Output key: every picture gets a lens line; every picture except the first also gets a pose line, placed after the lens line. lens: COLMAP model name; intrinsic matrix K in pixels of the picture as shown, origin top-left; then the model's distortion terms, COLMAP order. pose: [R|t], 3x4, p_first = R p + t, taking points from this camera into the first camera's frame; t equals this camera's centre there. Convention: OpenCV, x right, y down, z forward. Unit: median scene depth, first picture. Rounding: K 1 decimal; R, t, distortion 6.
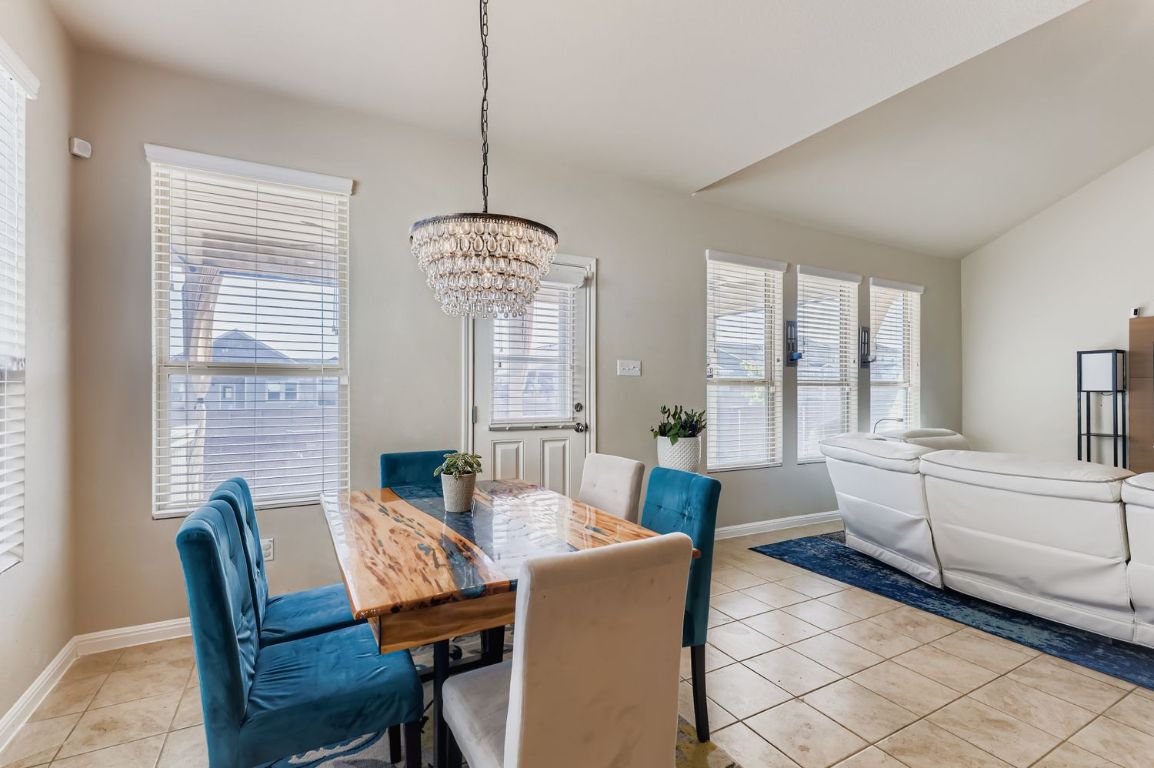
lens RADIAL K [[523.4, 0, 574.9], [0, 523.4, 387.5], [0, 0, 1]] dist [0.003809, -0.000520]
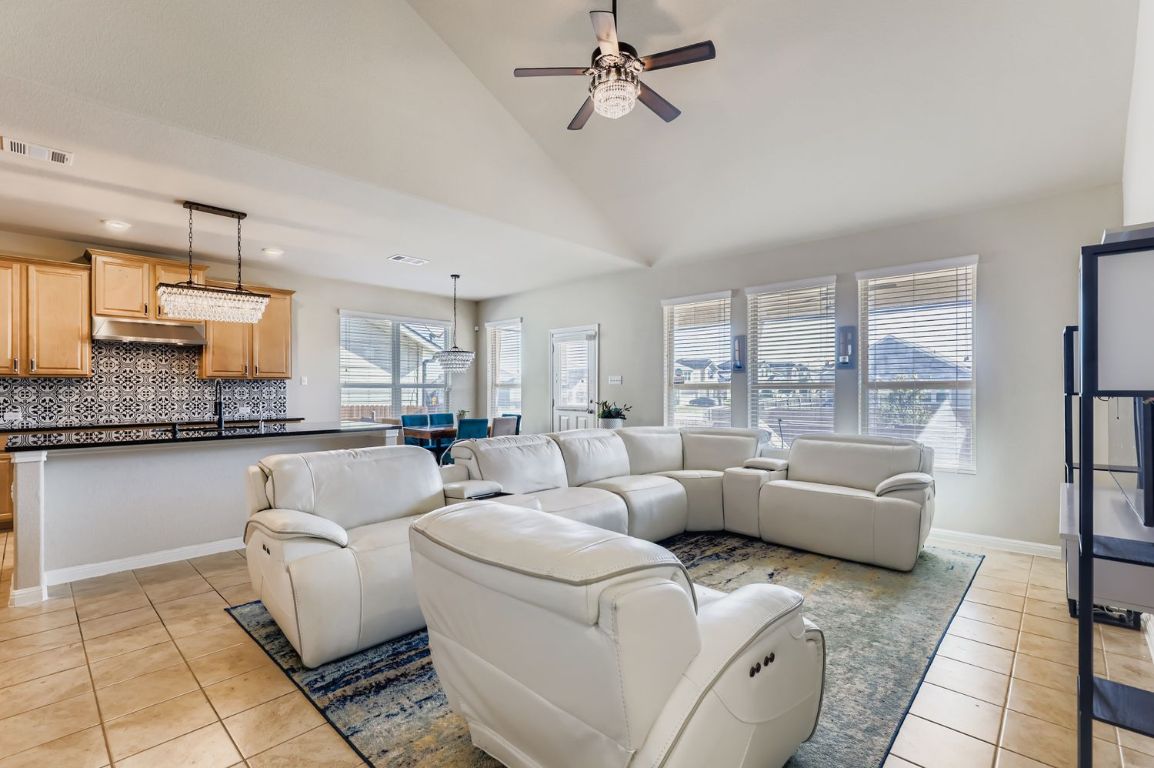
lens RADIAL K [[519.1, 0, 579.5], [0, 519.1, 389.1], [0, 0, 1]] dist [-0.001109, -0.000750]
pose [[0.316113, -0.007088, -0.948695, 1.843135], [0.004097, 0.999973, -0.006106, 0.004269], [0.948713, -0.001956, 0.316133, 0.338658]]
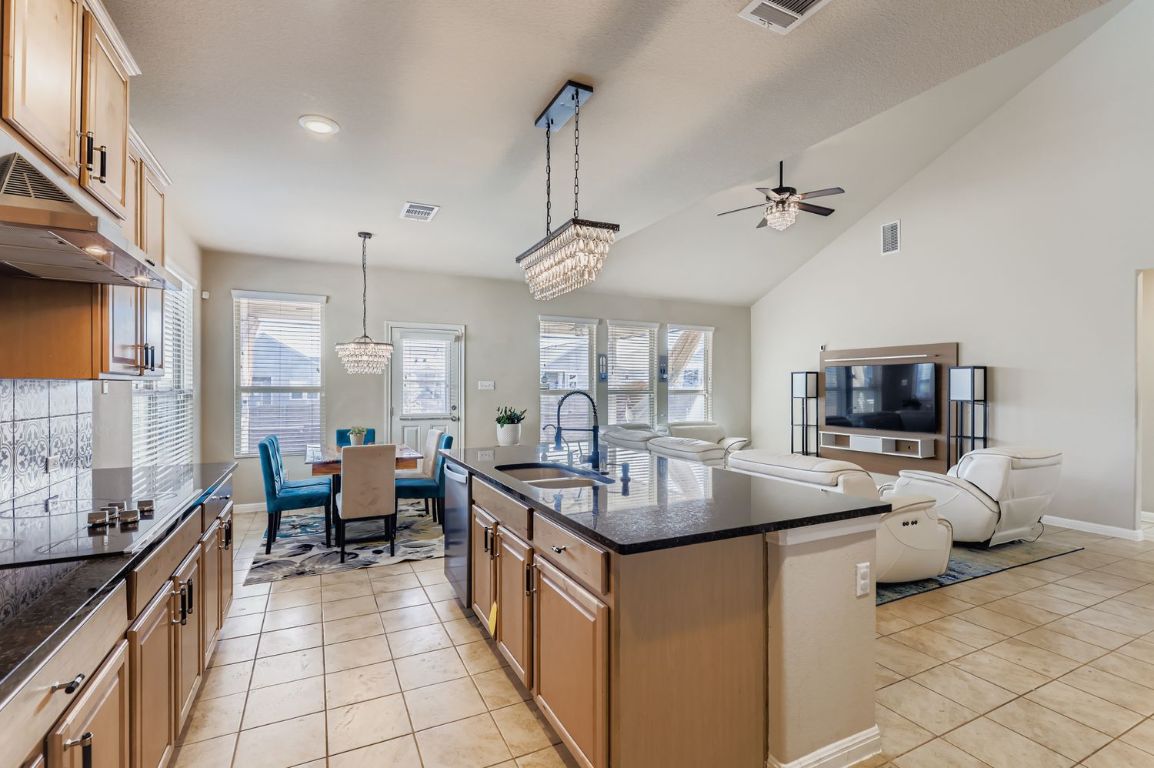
lens RADIAL K [[523.4, 0, 574.9], [0, 523.4, 387.5], [0, 0, 1]] dist [0.003809, -0.000520]
pose [[0.999254, -0.000841, -0.038616, 0.496436], [0.000934, 0.999997, 0.002388, -0.036207], [0.038614, -0.002422, 0.999251, -0.800166]]
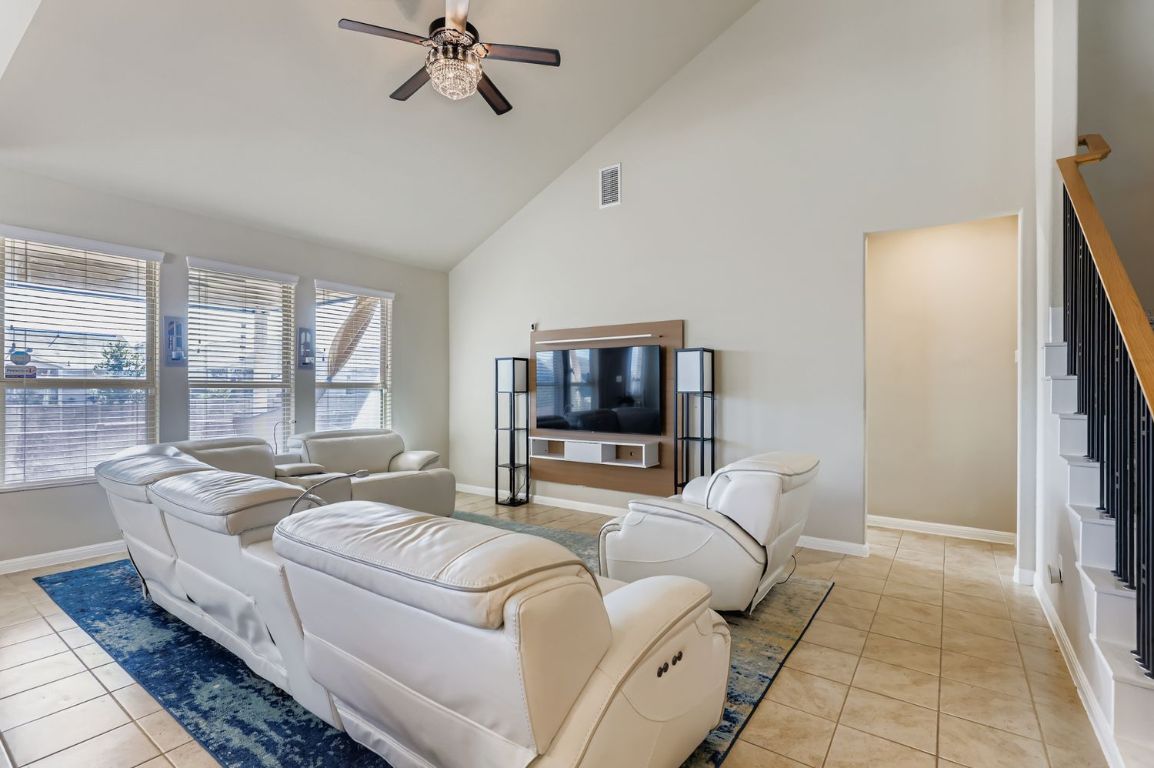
lens RADIAL K [[523.4, 0, 574.9], [0, 523.4, 387.5], [0, 0, 1]] dist [0.003809, -0.000520]
pose [[0.900208, 0.000185, 0.435460, 0.819829], [0.000922, 0.999997, -0.002329, -0.000792], [-0.435459, 0.002498, 0.900205, -0.168019]]
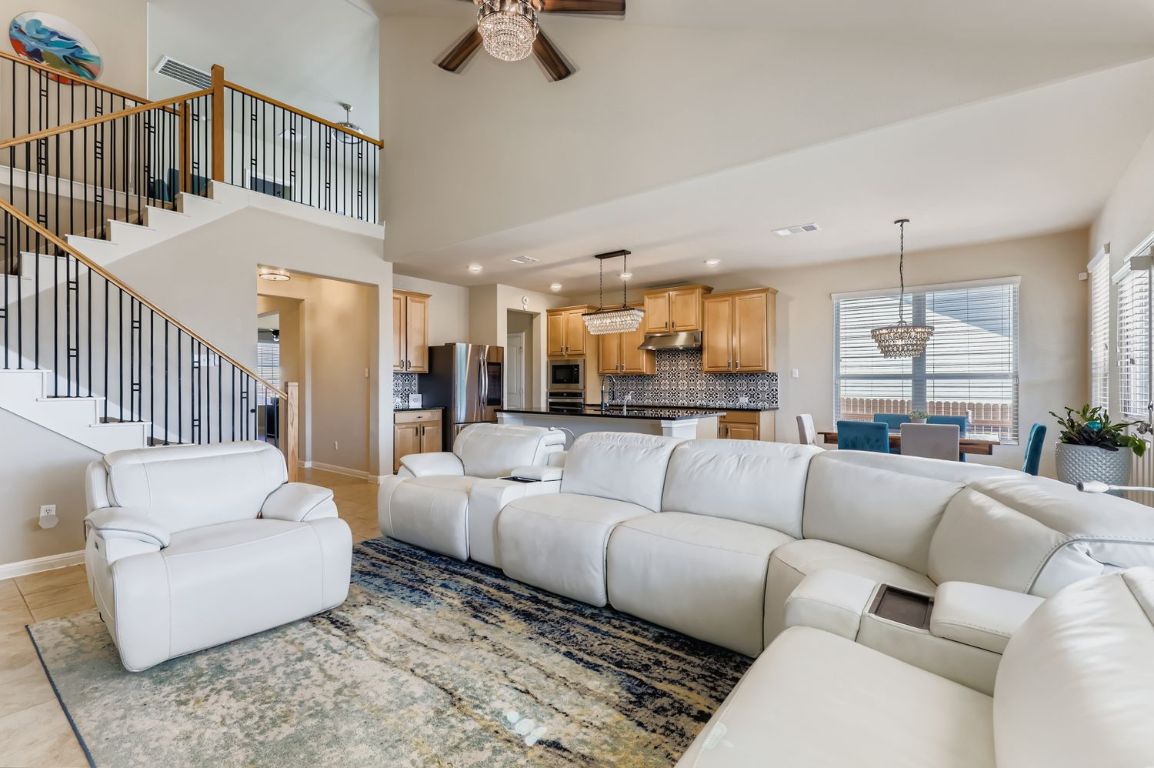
lens RADIAL K [[523.4, 0, 574.9], [0, 523.4, 387.5], [0, 0, 1]] dist [0.003809, -0.000520]
pose [[-0.919764, -0.001884, -0.392466, 1.224403], [-0.004062, 0.999981, 0.004721, 0.005017], [0.392450, 0.005936, -0.919754, 1.426271]]
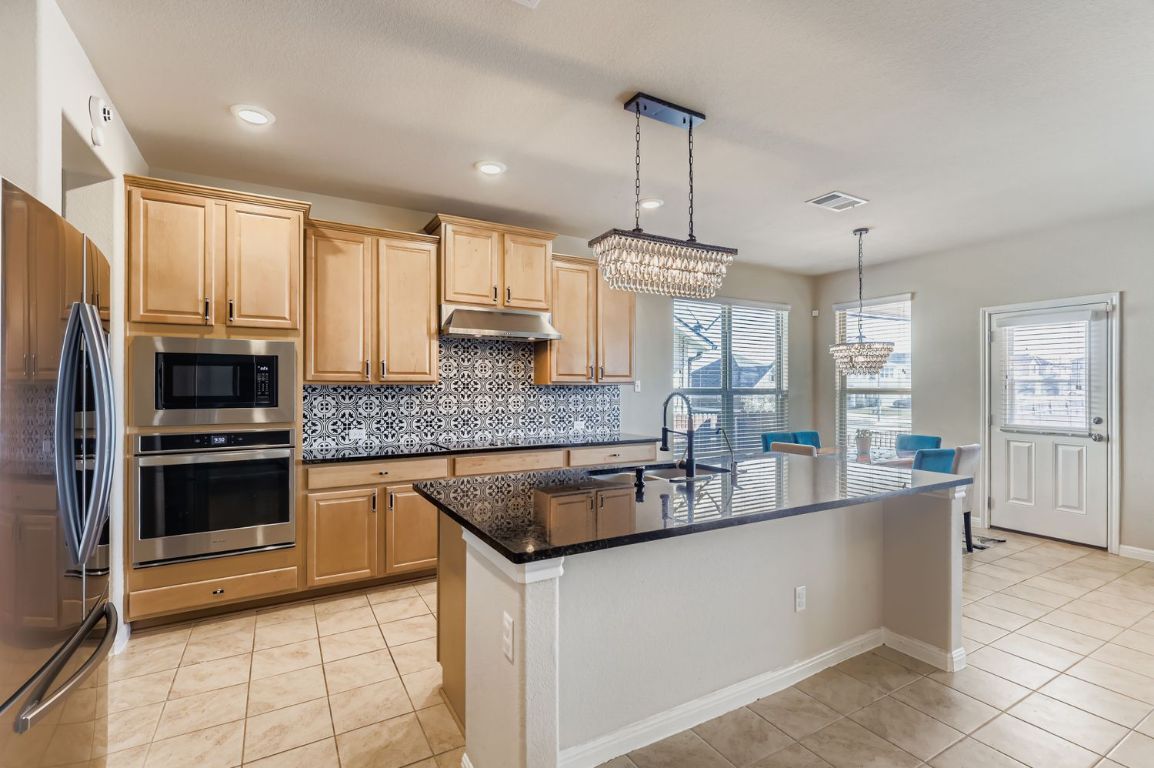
lens RADIAL K [[523.4, 0, 574.9], [0, 523.4, 387.5], [0, 0, 1]] dist [0.003809, -0.000520]
pose [[0.021520, -0.004282, -0.999759, 1.174877], [-0.000882, 0.999990, -0.004302, -0.031255], [0.999768, 0.000974, 0.021516, -0.217372]]
